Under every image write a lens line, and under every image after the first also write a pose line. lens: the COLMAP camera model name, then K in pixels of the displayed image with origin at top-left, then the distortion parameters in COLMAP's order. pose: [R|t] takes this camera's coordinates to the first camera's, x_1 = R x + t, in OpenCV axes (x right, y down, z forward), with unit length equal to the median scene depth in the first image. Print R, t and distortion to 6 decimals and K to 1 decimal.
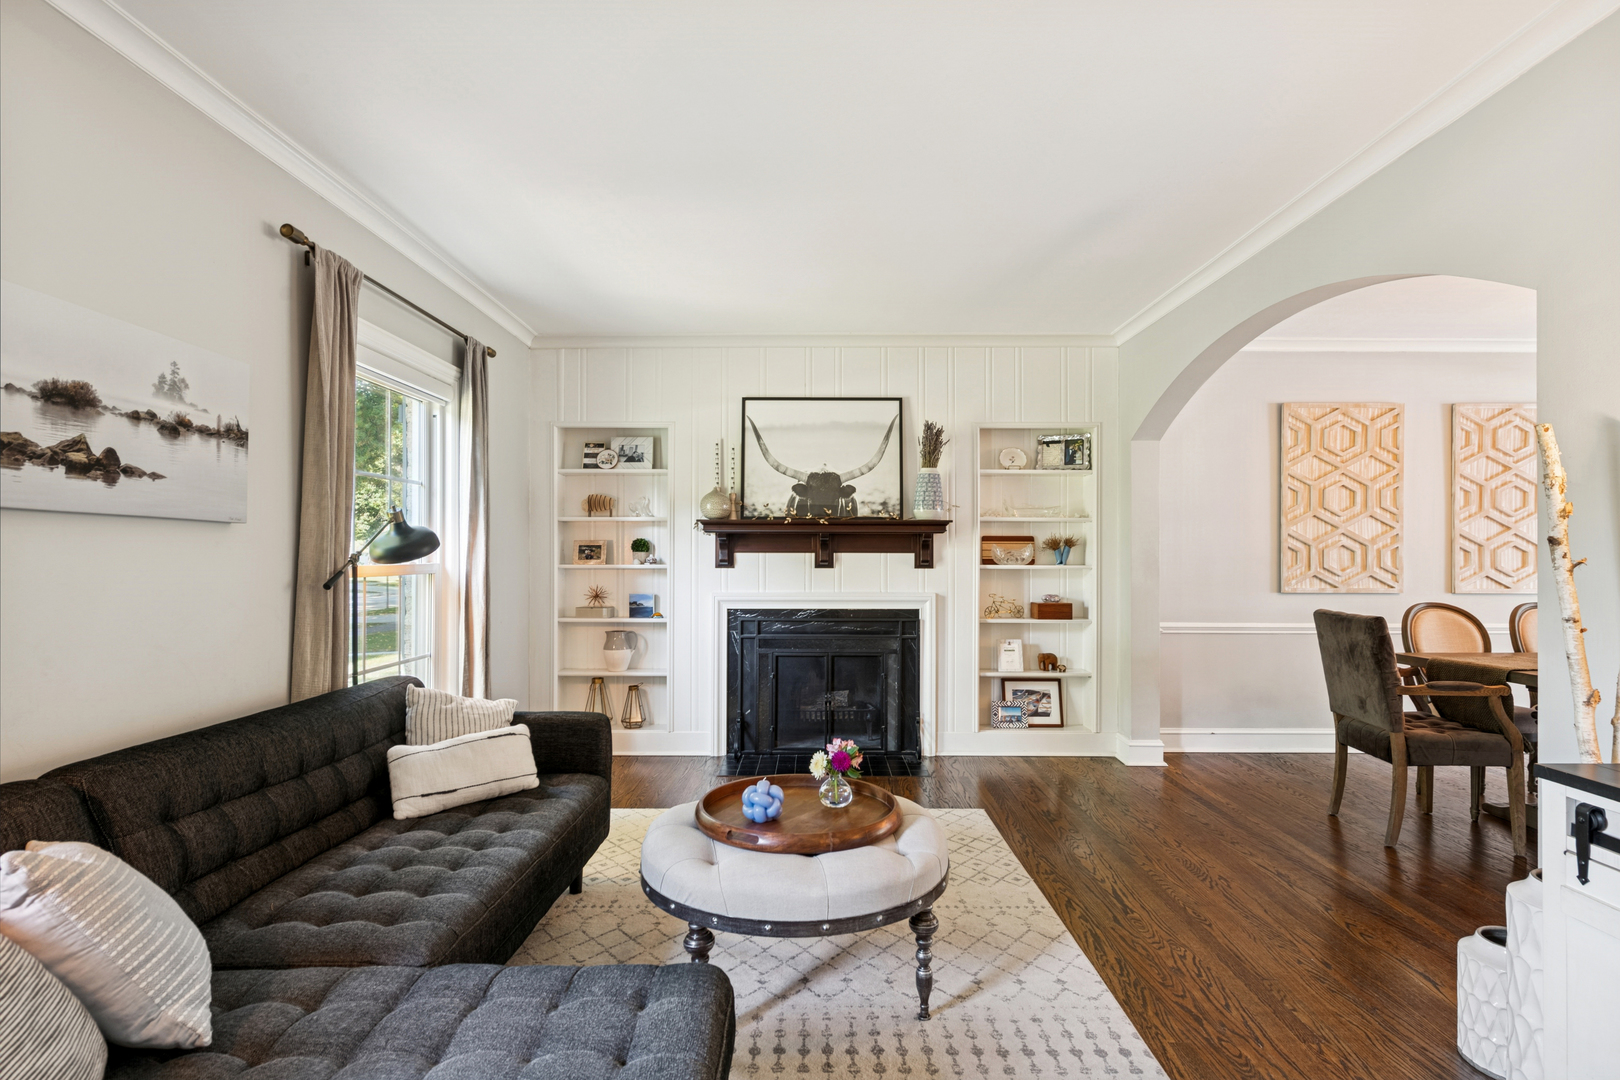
lens RADIAL K [[811.8, 0, 816.8], [0, 811.8, 548.8], [0, 0, 1]] dist [0.009432, -0.007783]
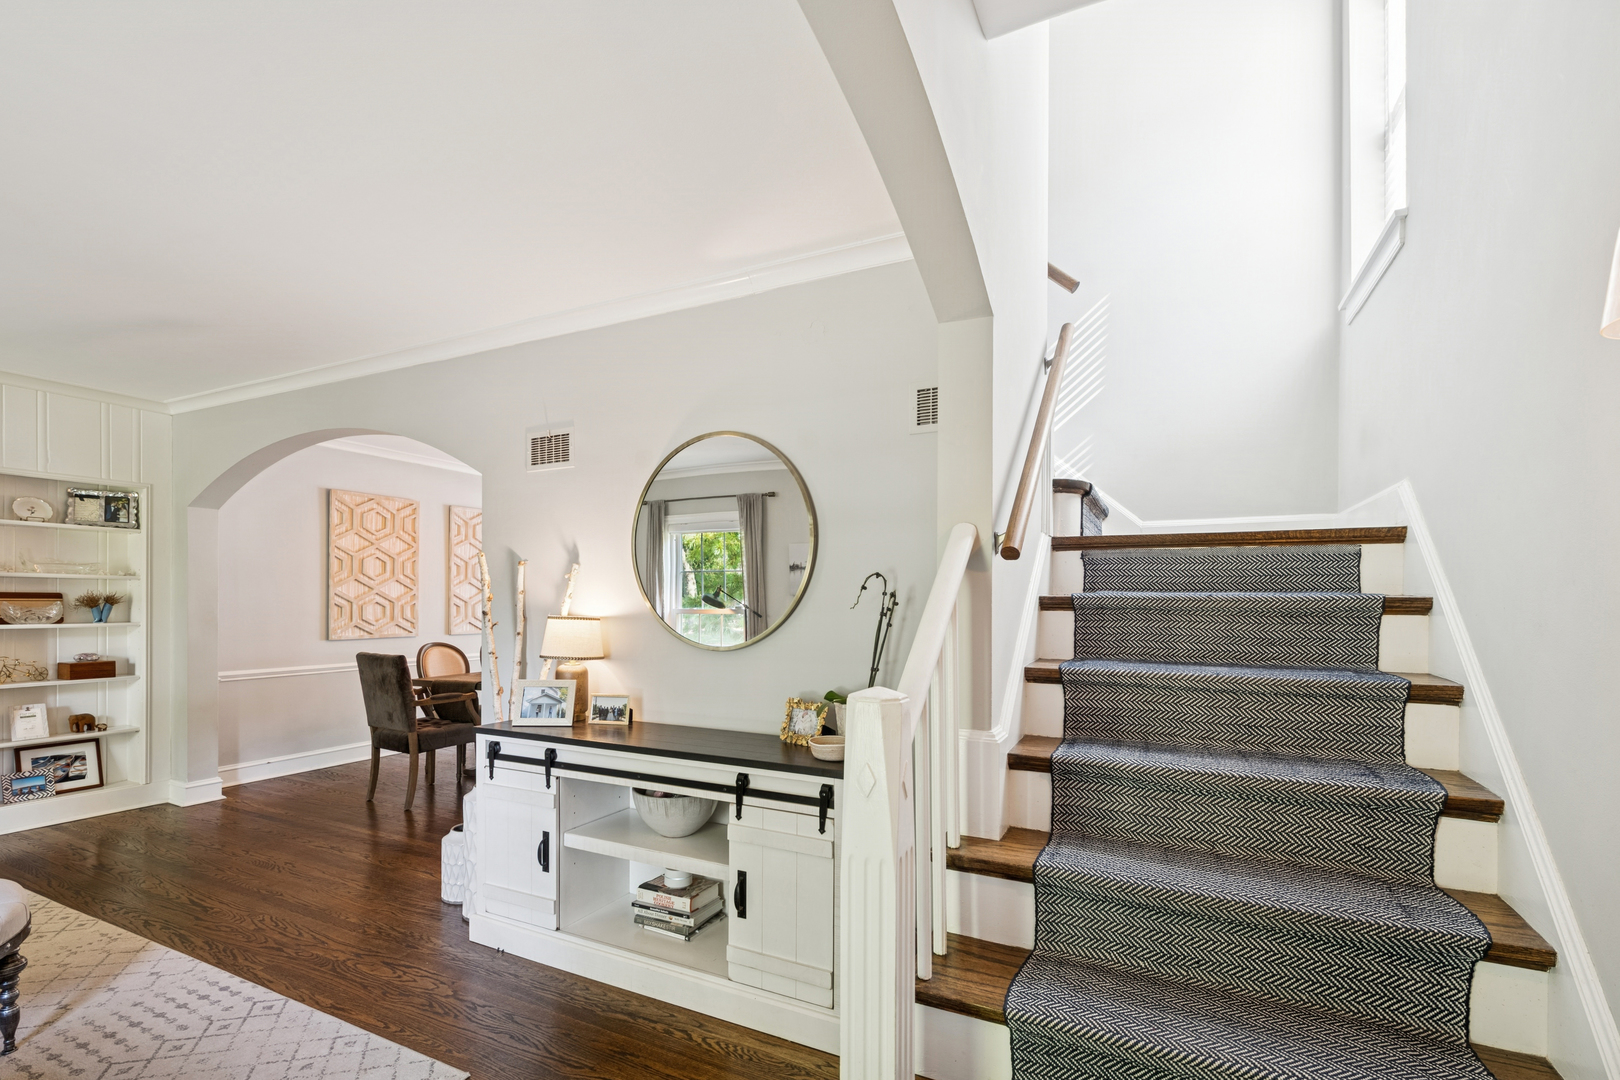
lens RADIAL K [[732.0, 0, 811.1], [0, 732.0, 603.0], [0, 0, 1]] dist [-0.000228, -0.003604]
pose [[0.442750, -0.003525, 0.896638, -0.114445], [-0.008866, 0.999926, 0.008310, -0.019689], [-0.896602, -0.011629, 0.442686, -0.170356]]
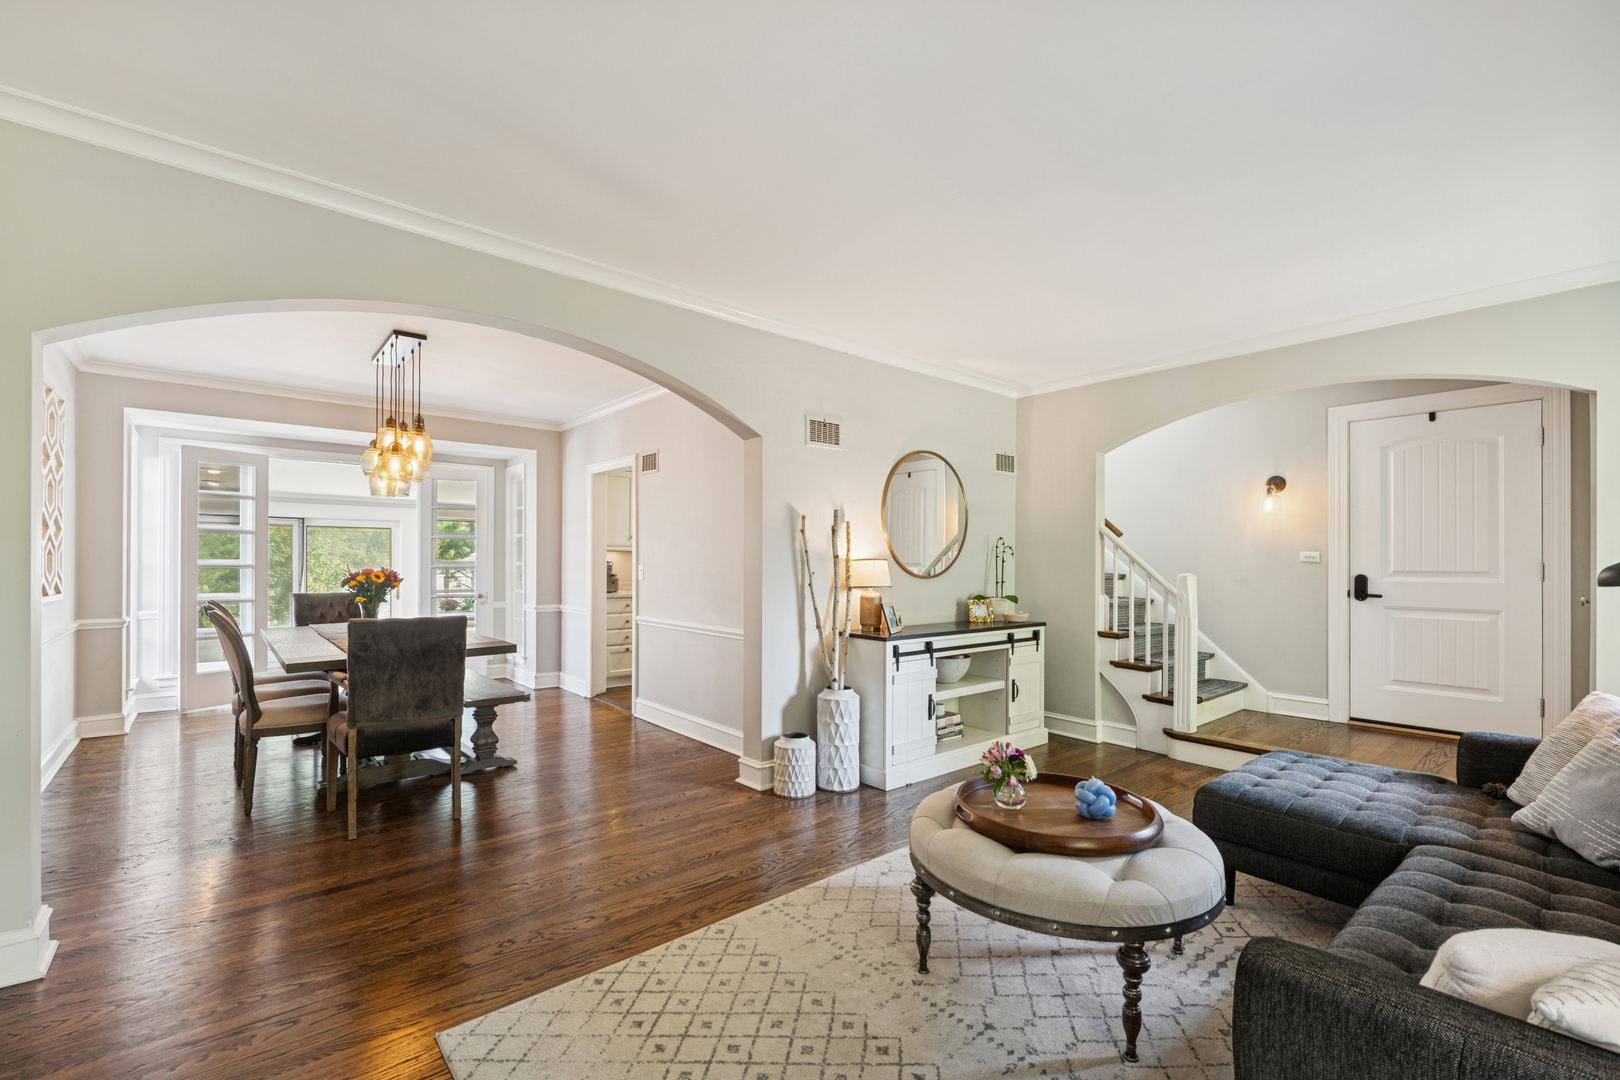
lens RADIAL K [[697.1, 0, 806.7], [0, 697.1, 559.2], [0, 0, 1]] dist [0.000698, 0.000064]
pose [[-0.649244, -0.002600, 0.760576, -0.240650], [-0.010891, 0.999923, -0.005879, 0.004677], [-0.760502, -0.012101, -0.649223, 0.882882]]
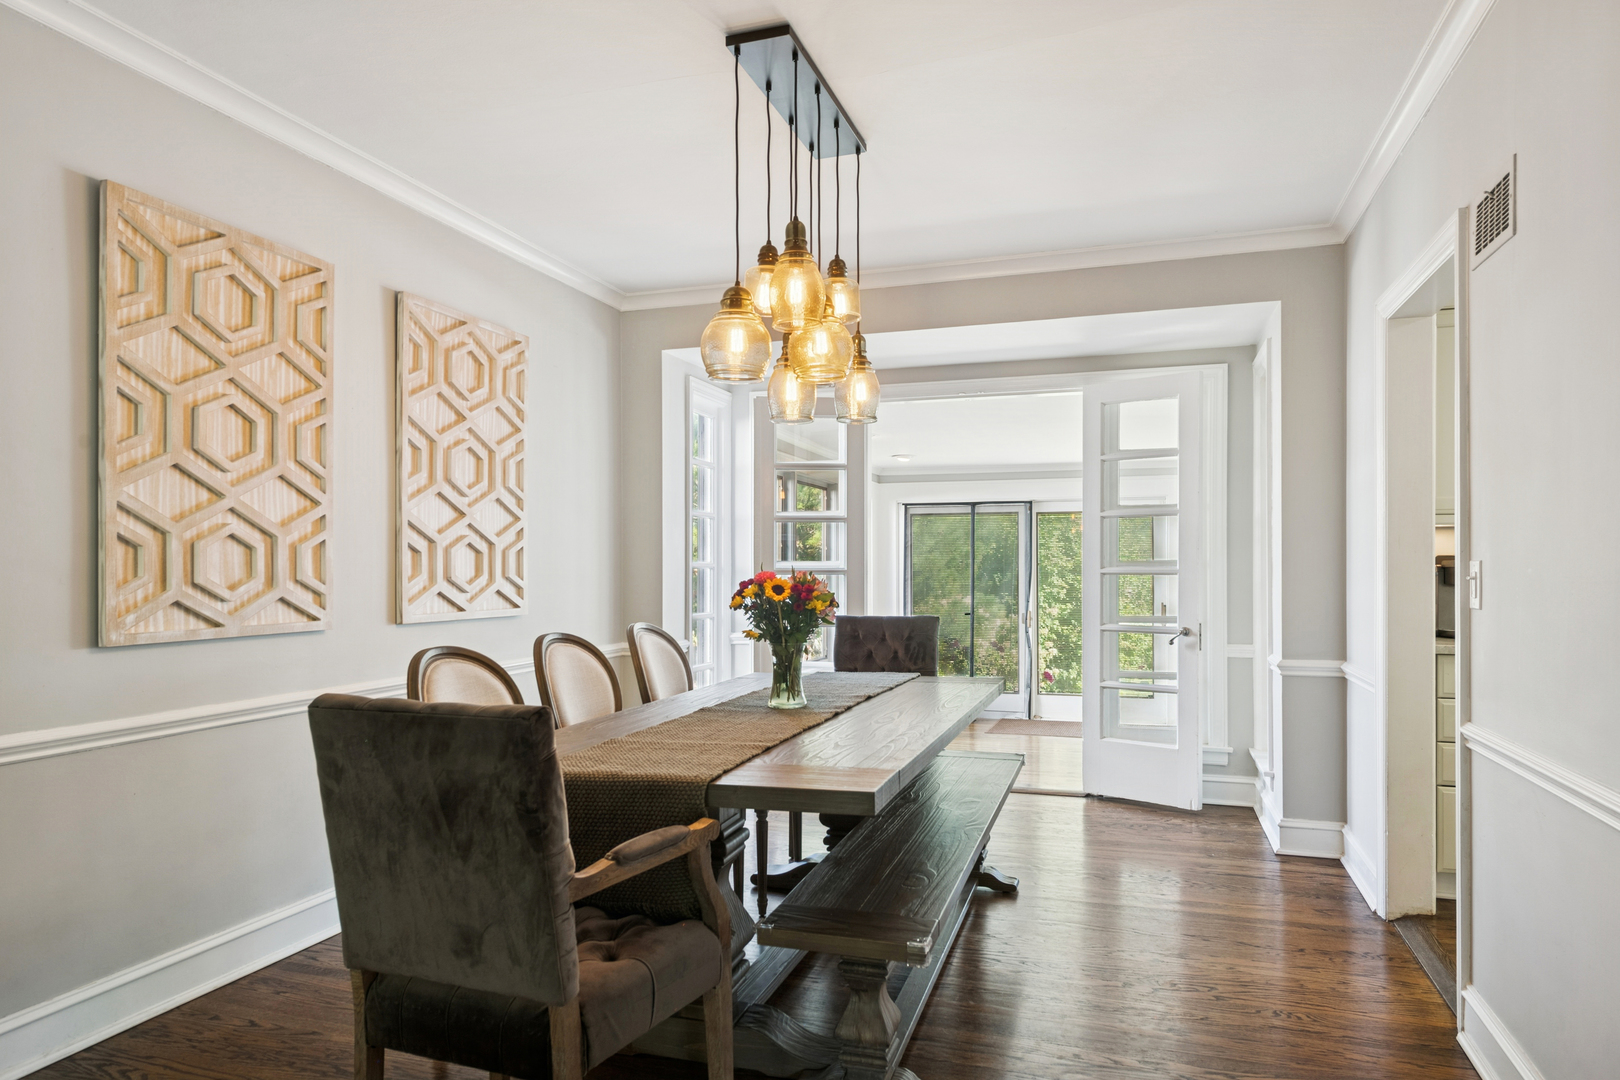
lens RADIAL K [[1007.6, 0, 815.2], [0, 1007.6, 570.3], [0, 0, 1]] dist [0.004789, -0.002286]
pose [[0.307523, -0.005065, 0.951527, 0.205396], [-0.000852, 0.999984, 0.005598, 0.012910], [-0.951540, -0.002532, 0.307513, 0.516795]]
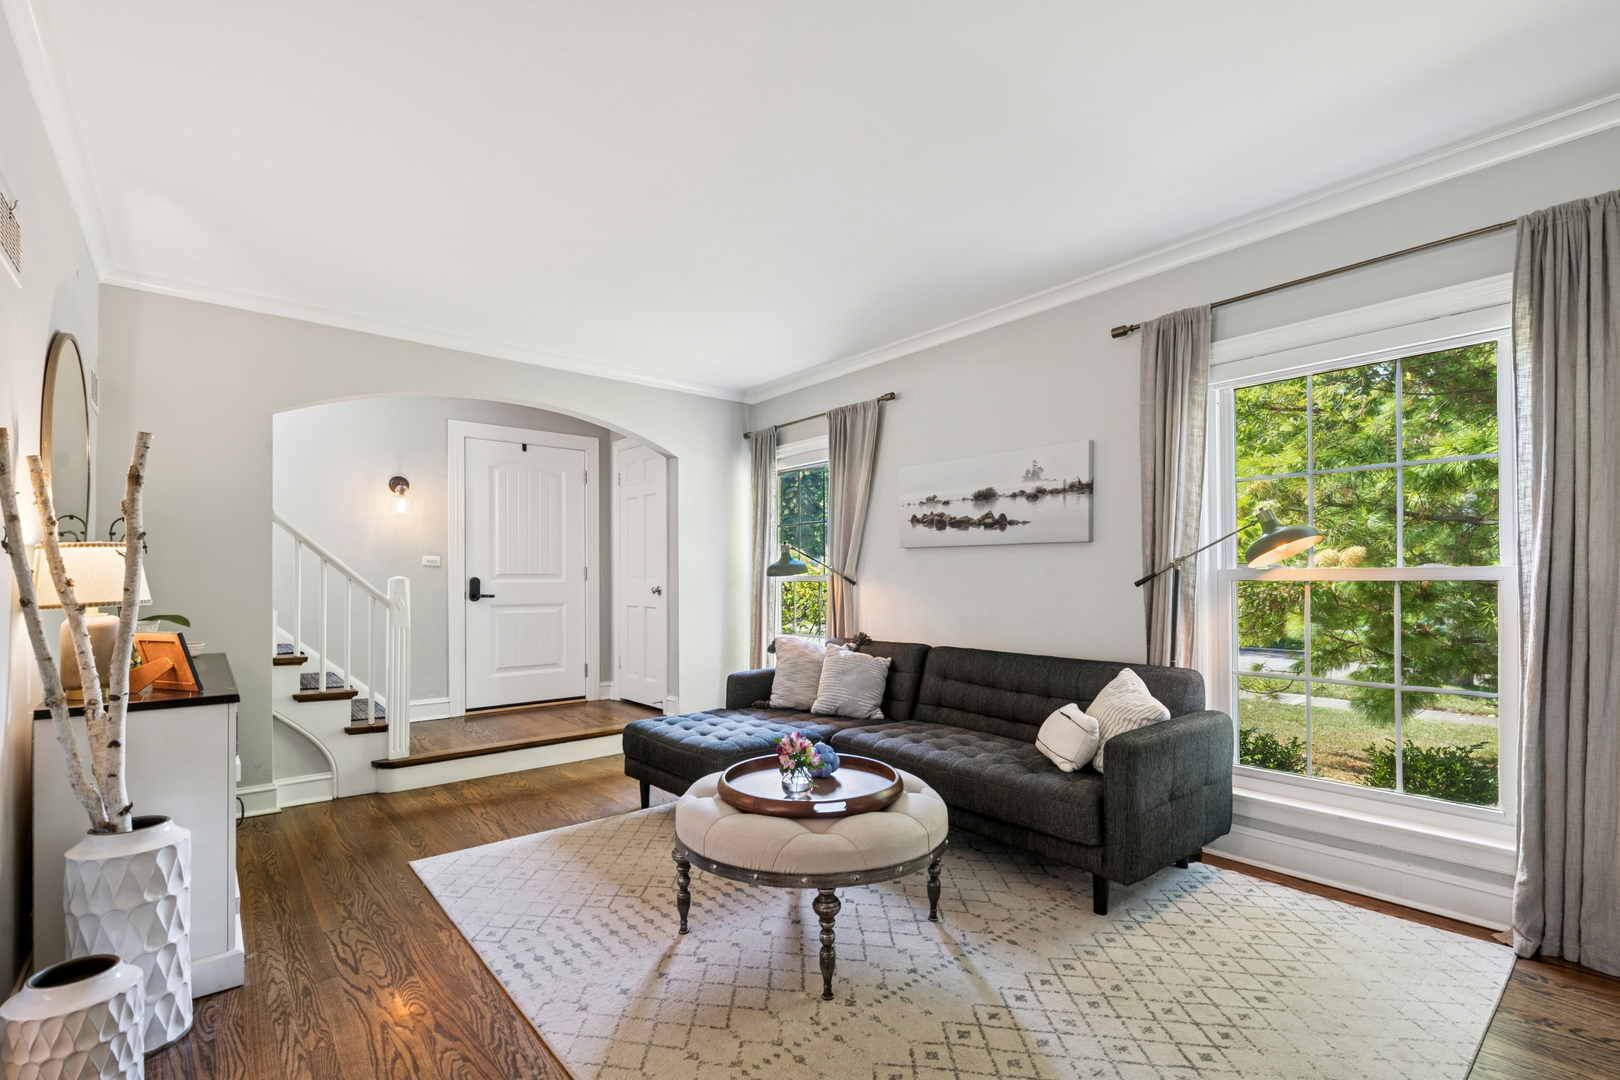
lens RADIAL K [[729.0, 0, 813.0], [0, 729.0, 566.6], [0, 0, 1]] dist [0.000645, -0.000167]
pose [[-0.764301, -0.009522, -0.644789, 0.302816], [0.005985, 0.999743, -0.021858, 0.022153], [0.644831, -0.020565, -0.764048, 0.858089]]
